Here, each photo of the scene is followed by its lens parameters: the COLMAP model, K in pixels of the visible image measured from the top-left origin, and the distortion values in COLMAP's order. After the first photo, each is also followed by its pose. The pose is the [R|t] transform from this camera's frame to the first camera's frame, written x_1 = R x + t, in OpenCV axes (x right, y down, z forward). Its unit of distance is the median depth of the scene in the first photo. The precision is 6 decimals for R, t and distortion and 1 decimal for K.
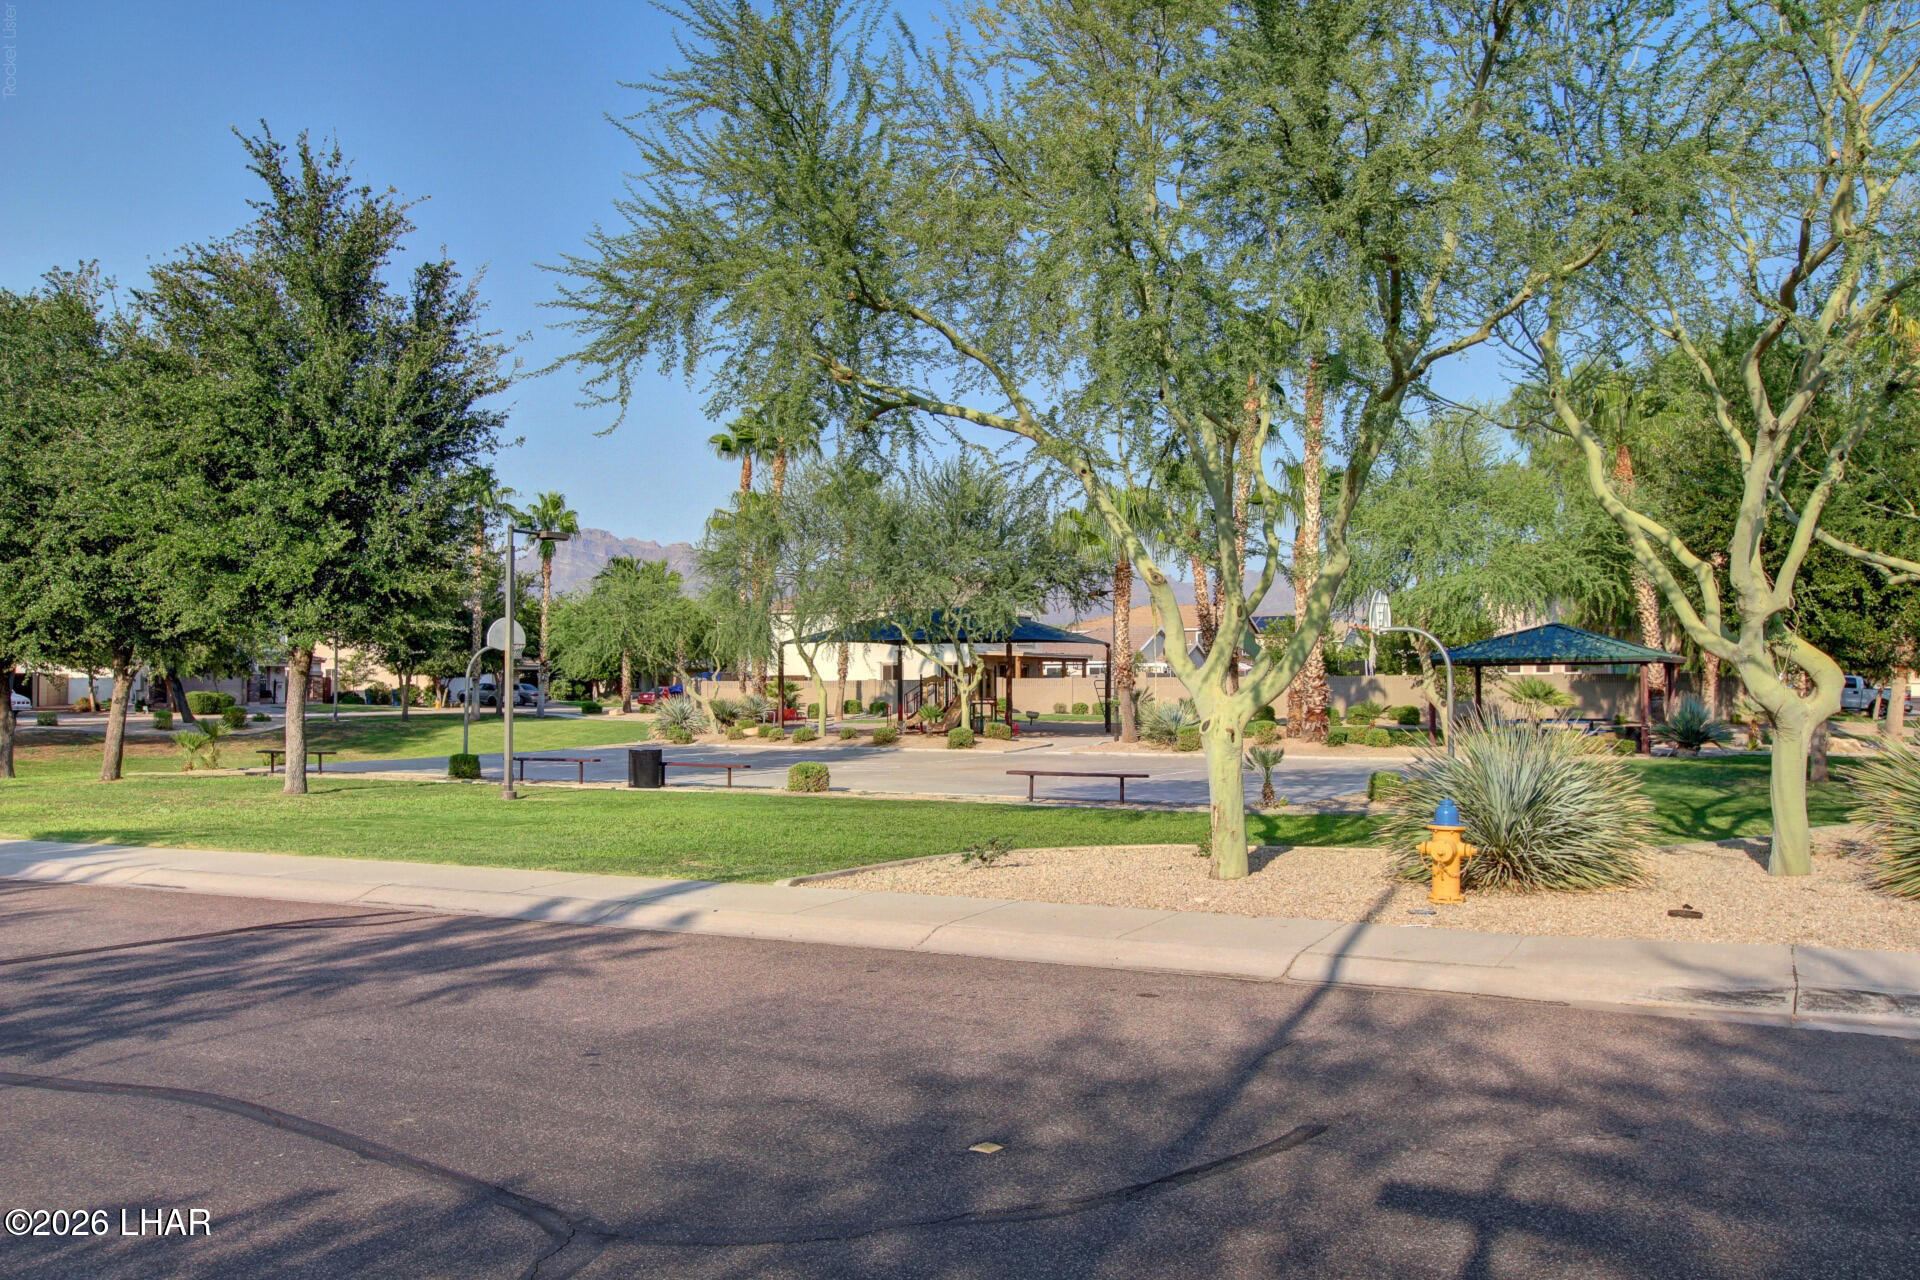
lens RADIAL K [[1589.2, 0, 957.3], [0, 1589.2, 641.2], [0, 0, 1]] dist [0.011089, -0.000544]
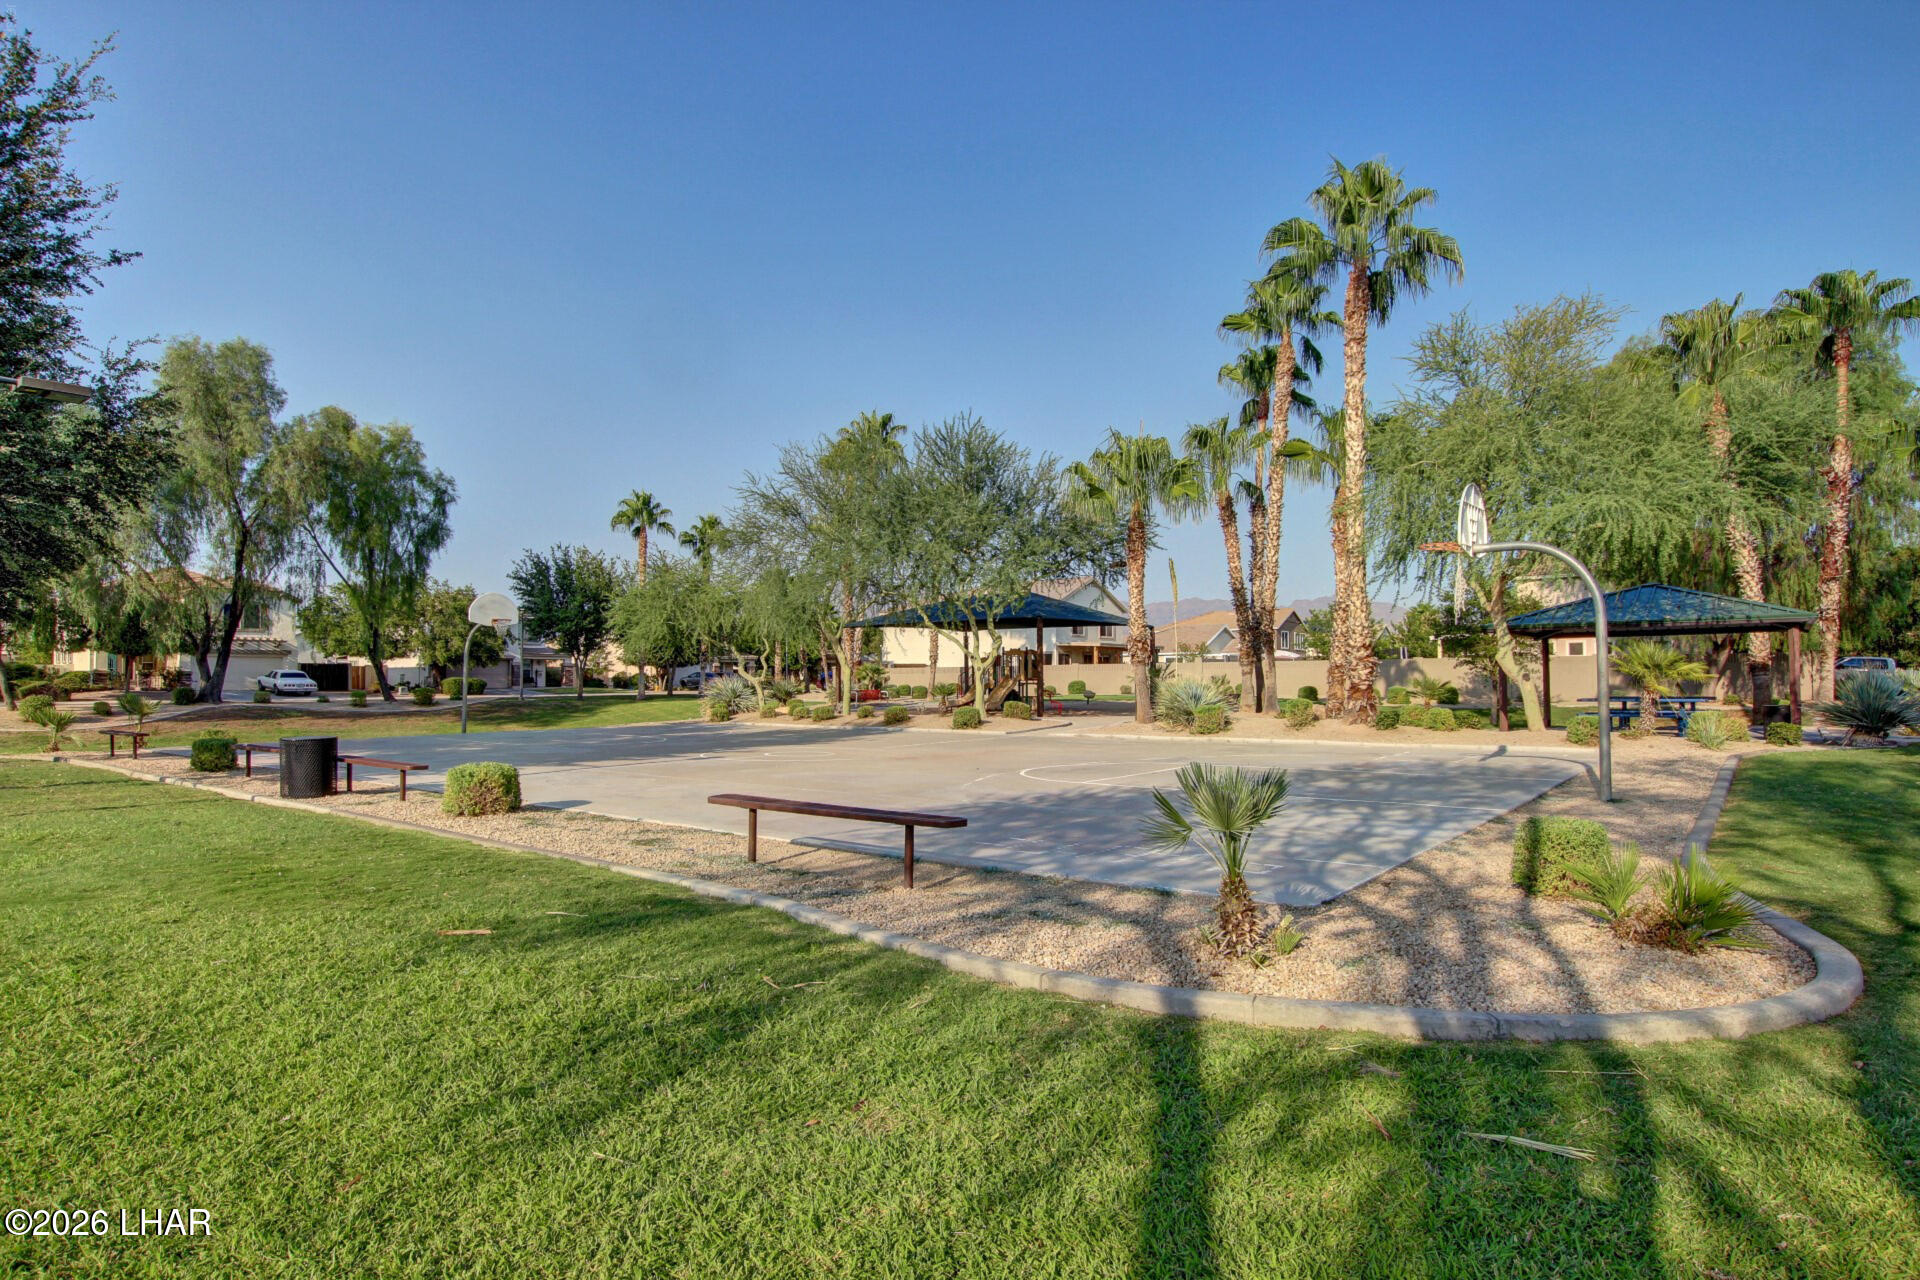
lens RADIAL K [[1084.3, 0, 965.6], [0, 1084.3, 643.7], [0, 0, 1]] dist [-0.006080, 0.000198]
pose [[0.992612, -0.005872, -0.121188, 0.075011], [0.005489, 0.999979, -0.003495, 0.018741], [0.121206, 0.002804, 0.992623, 0.347433]]
